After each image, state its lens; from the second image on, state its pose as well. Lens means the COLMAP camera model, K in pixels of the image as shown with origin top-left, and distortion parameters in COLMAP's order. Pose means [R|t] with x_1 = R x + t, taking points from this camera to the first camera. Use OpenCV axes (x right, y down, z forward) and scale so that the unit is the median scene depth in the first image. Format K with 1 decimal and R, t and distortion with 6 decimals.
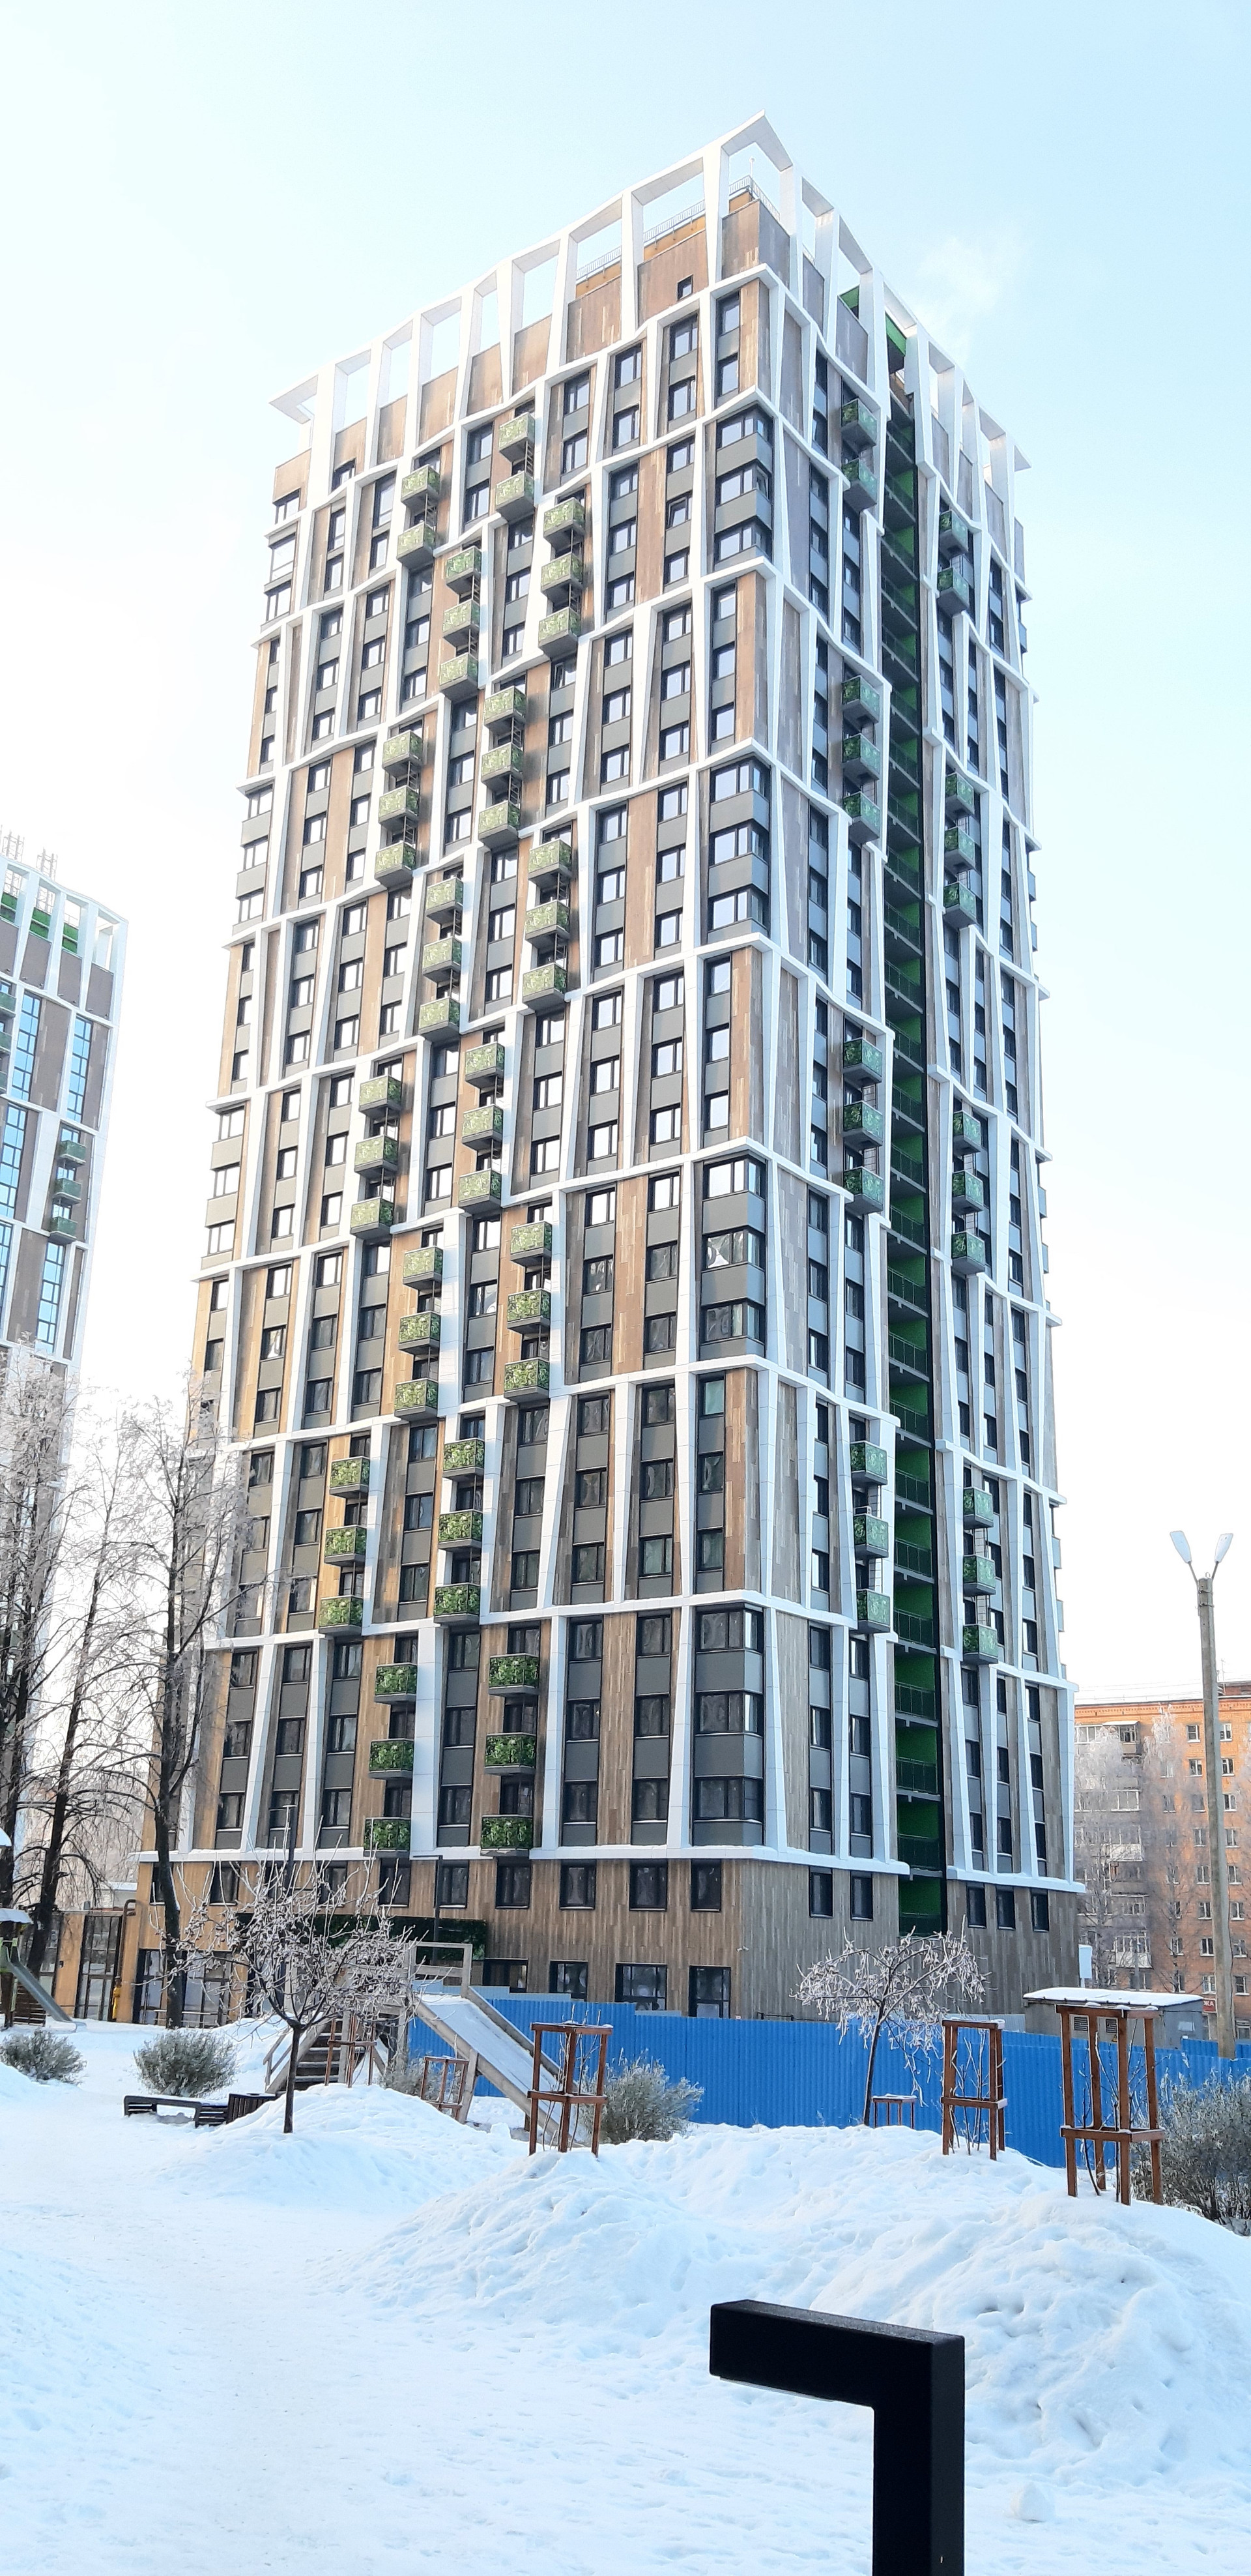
lens RADIAL K [[1989.0, 0, 620.9], [0, 1989.0, 1298.1], [0, 0, 1]] dist [0.004960, -0.004490]
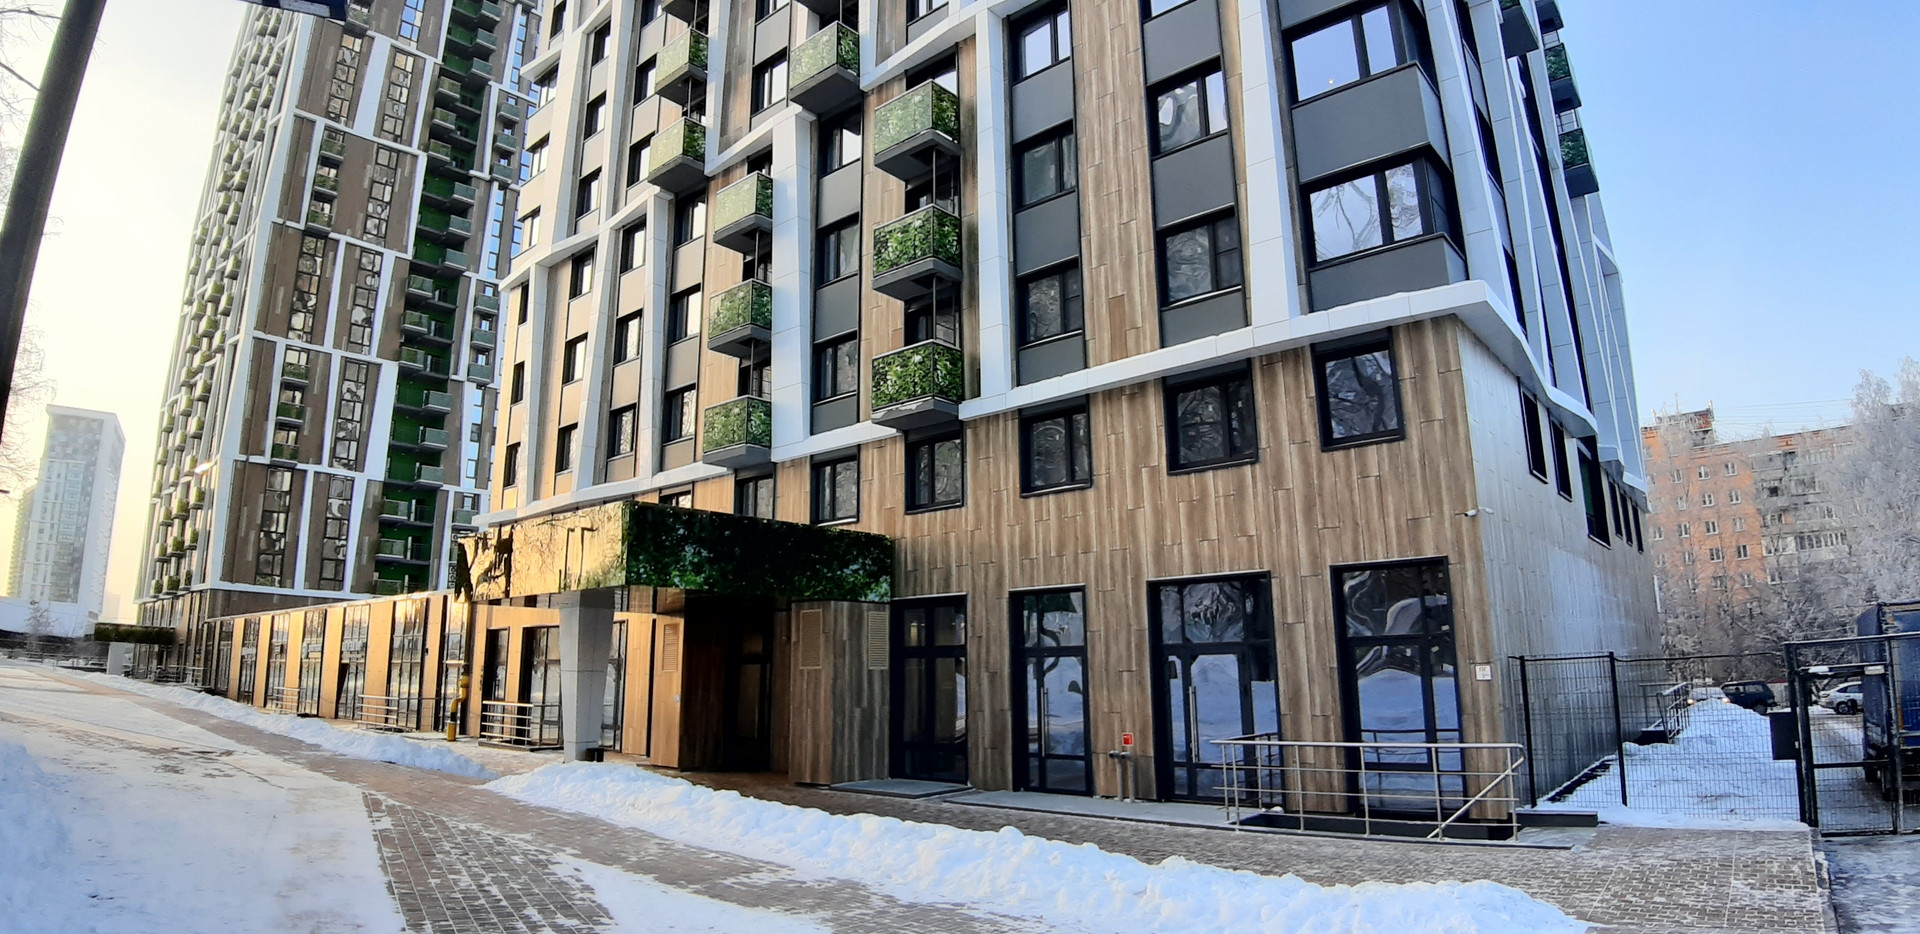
lens RADIAL K [[988.9, 0, 968.9], [0, 988.9, 469.0], [0, 0, 1]] dist [-0.003178, -0.000123]
pose [[0.997257, -0.052312, -0.052365, -0.024887], [0.057835, 0.992223, 0.110222, 0.220748], [0.046192, -0.112948, 0.992527, 0.605963]]
